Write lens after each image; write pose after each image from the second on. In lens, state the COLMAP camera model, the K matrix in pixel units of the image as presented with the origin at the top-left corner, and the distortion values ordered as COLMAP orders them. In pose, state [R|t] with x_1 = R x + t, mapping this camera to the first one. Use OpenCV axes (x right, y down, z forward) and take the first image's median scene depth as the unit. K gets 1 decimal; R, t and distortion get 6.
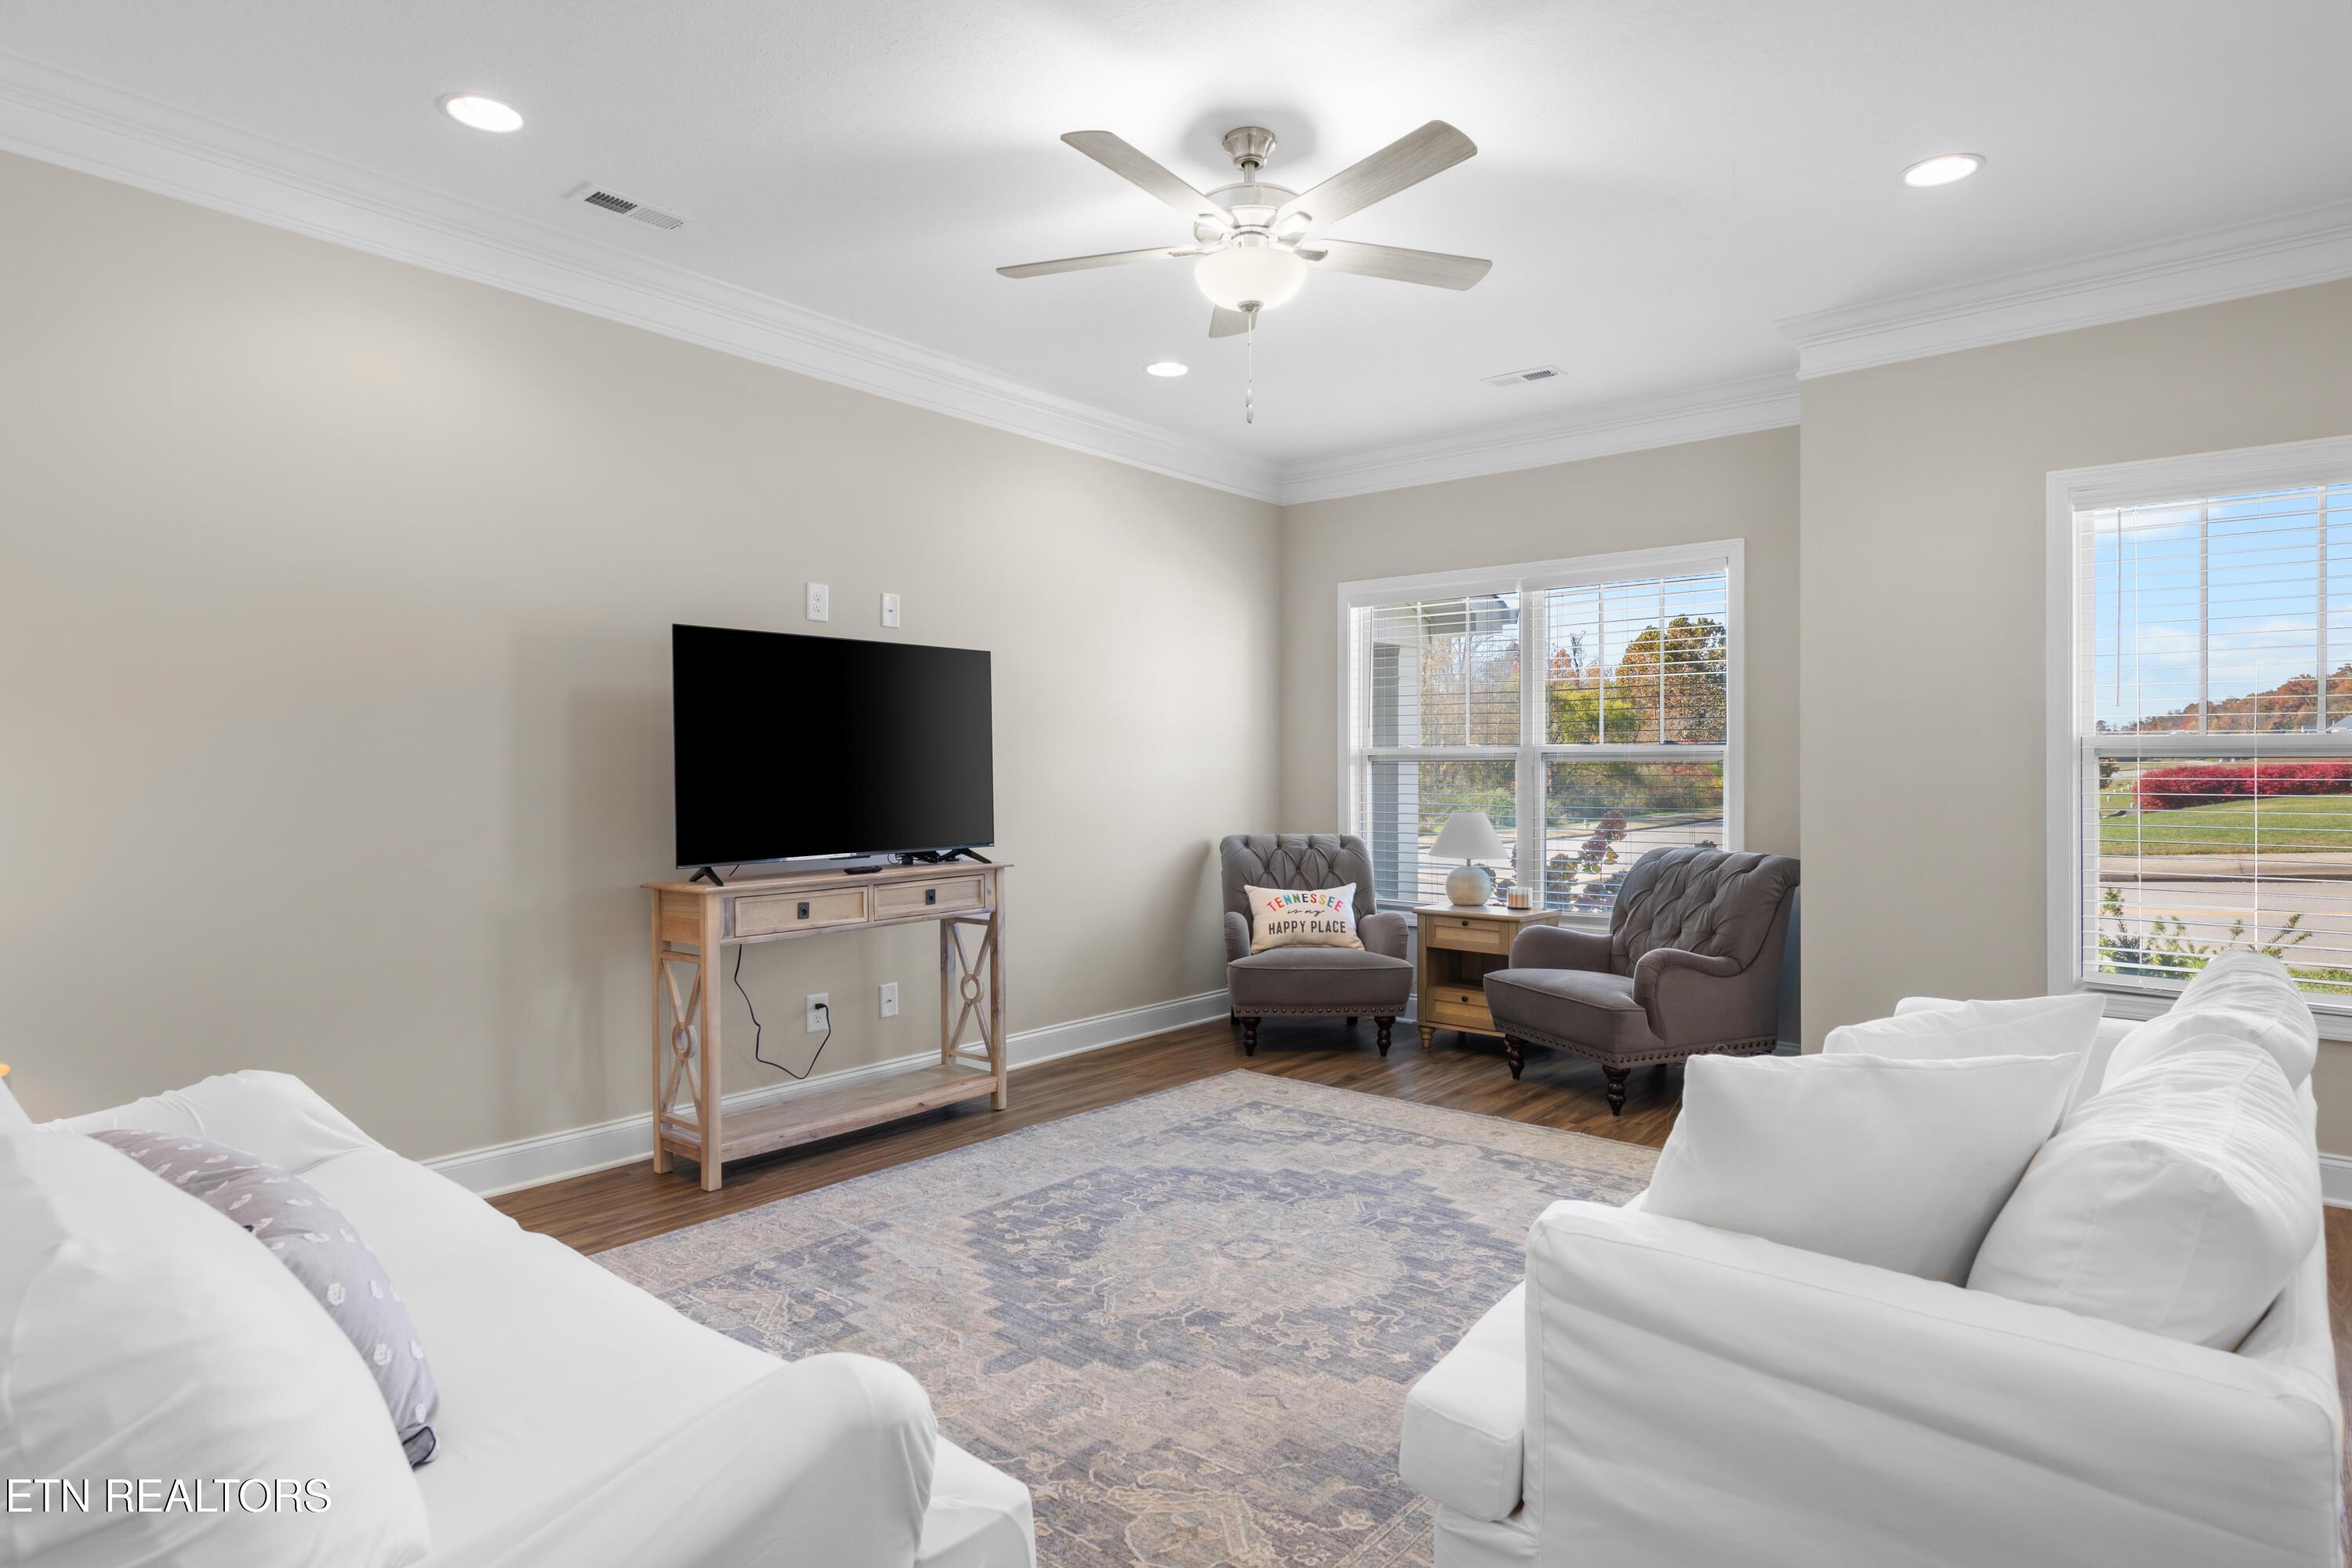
lens RADIAL K [[1284.4, 0, 1176.1], [0, 1284.4, 783.3], [0, 0, 1]] dist [0.014526, -0.000025]
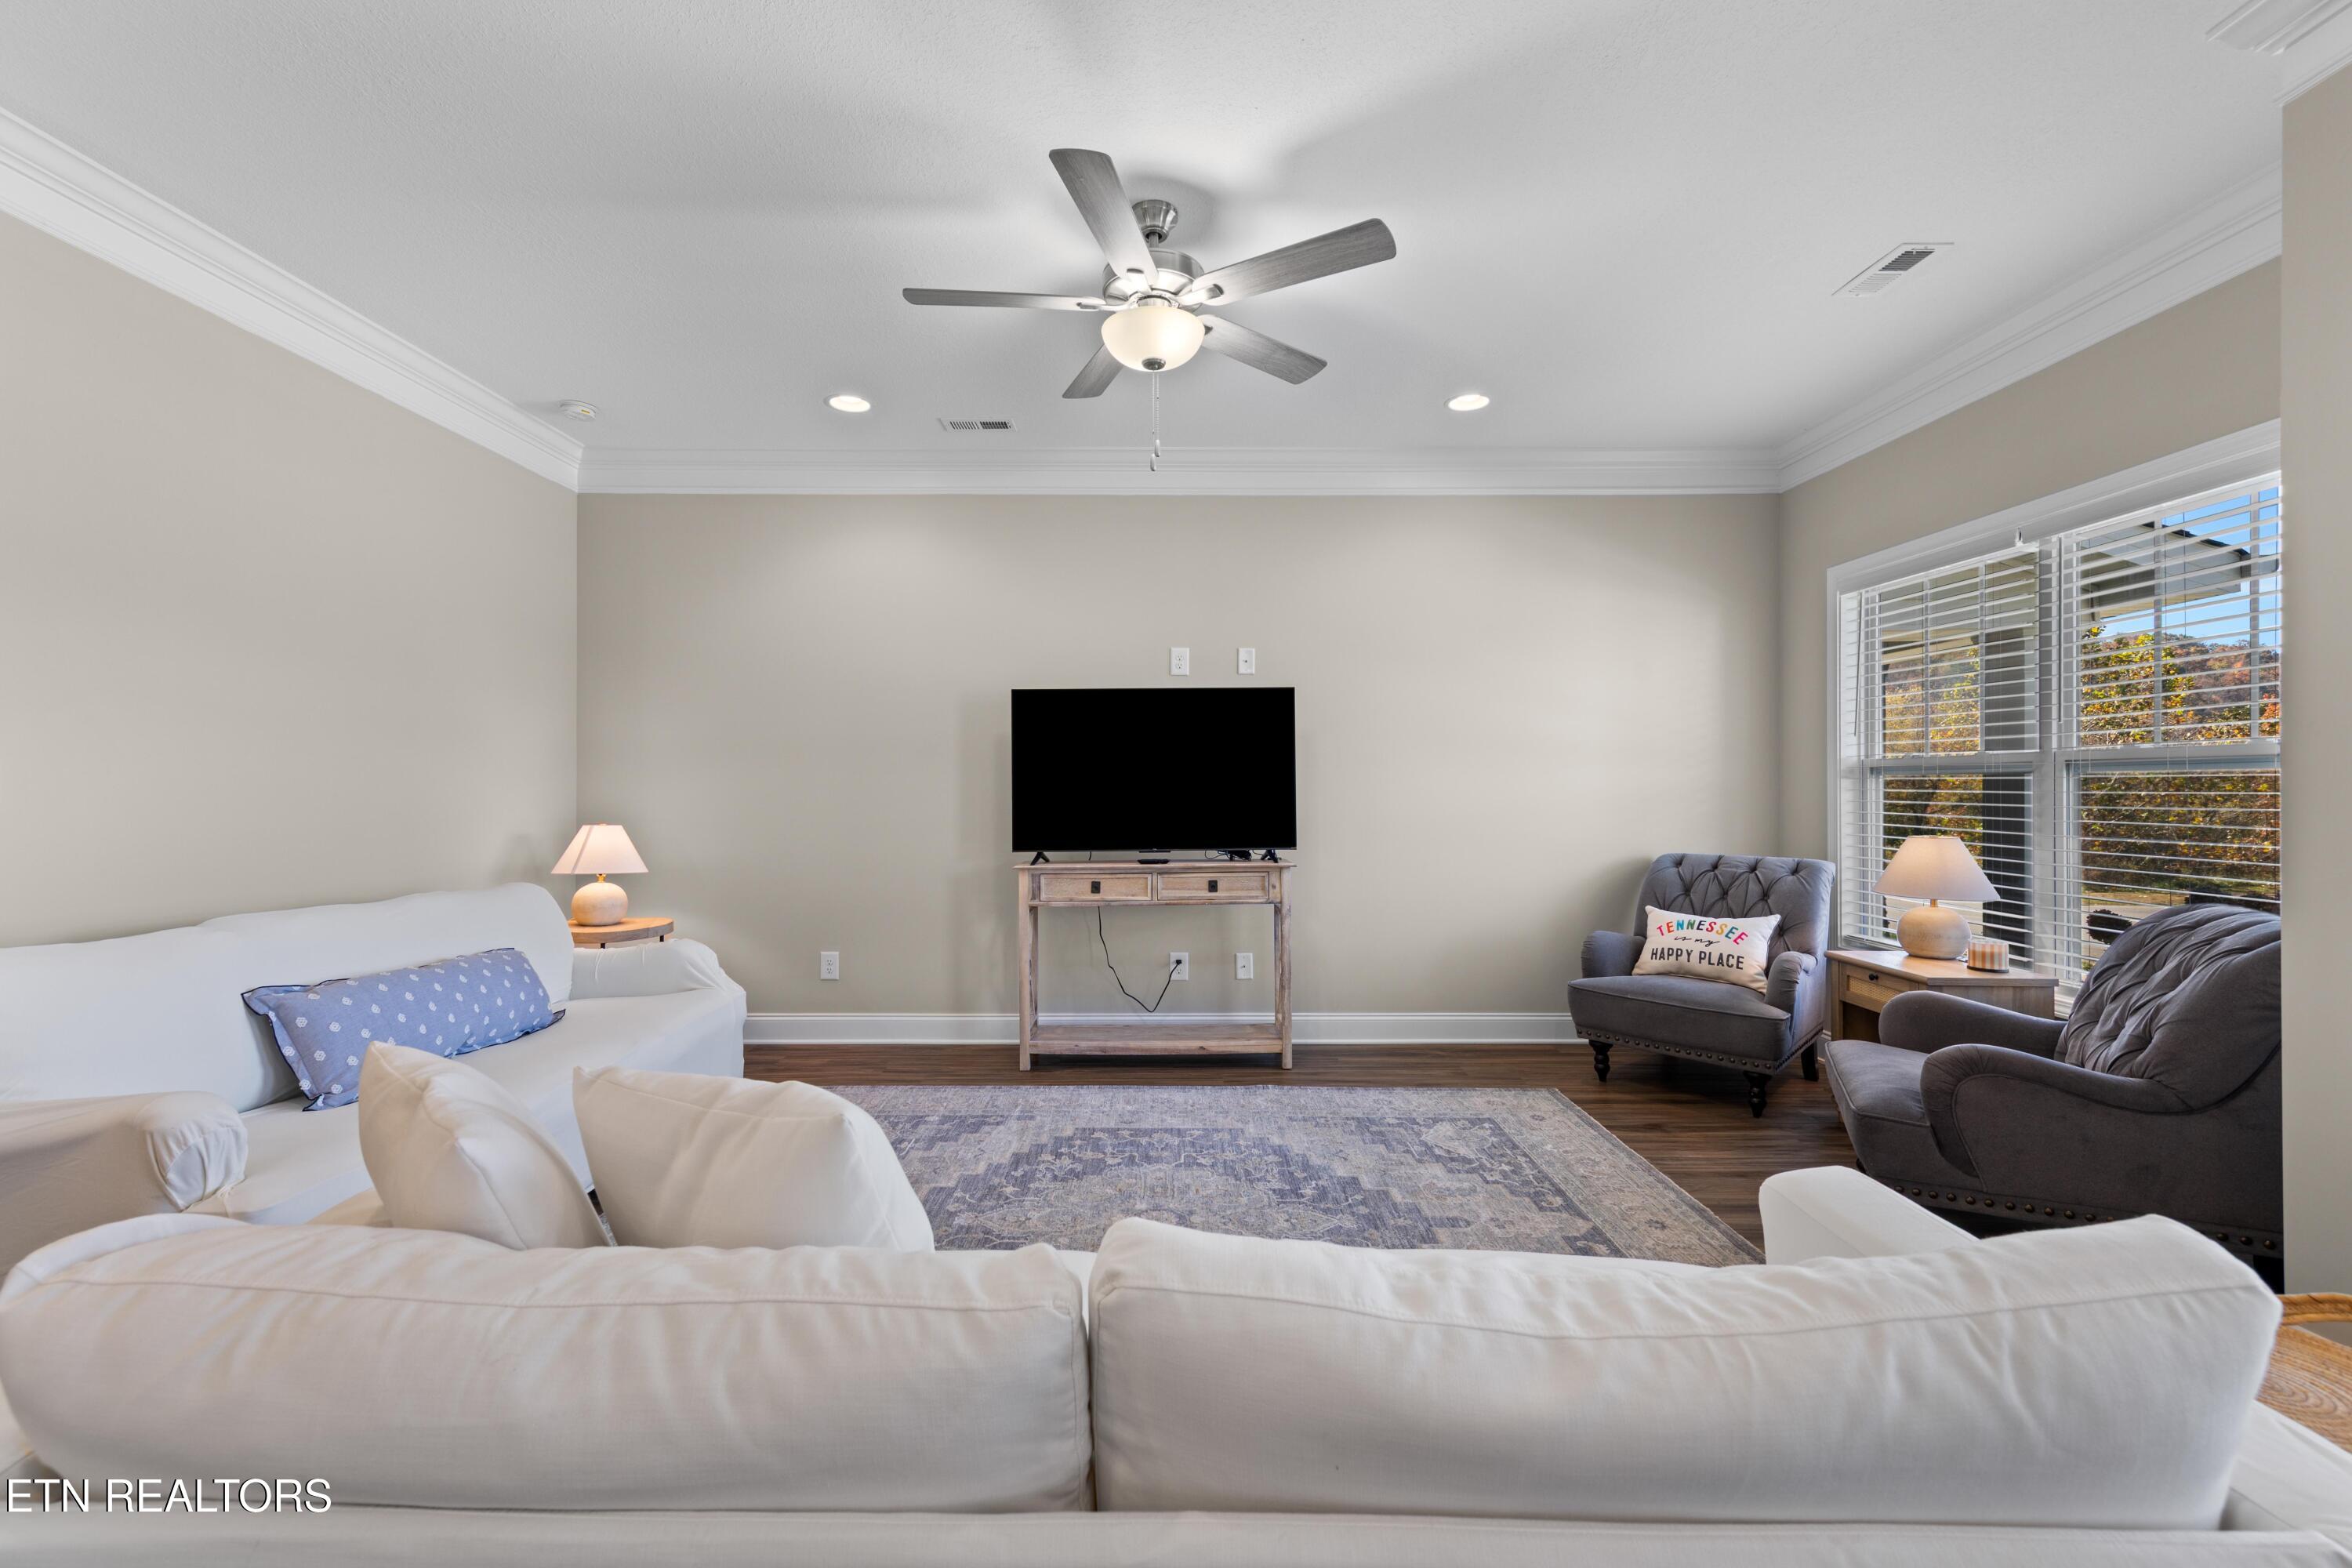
lens RADIAL K [[986.0, 0, 1172.7], [0, 986.0, 797.4], [0, 0, 1]] dist [0.008407, -0.000117]
pose [[0.639718, 0.005731, -0.768588, 0.544547], [-0.006314, 0.999978, 0.002200, -0.000962], [0.768584, 0.003445, 0.639740, 0.357990]]
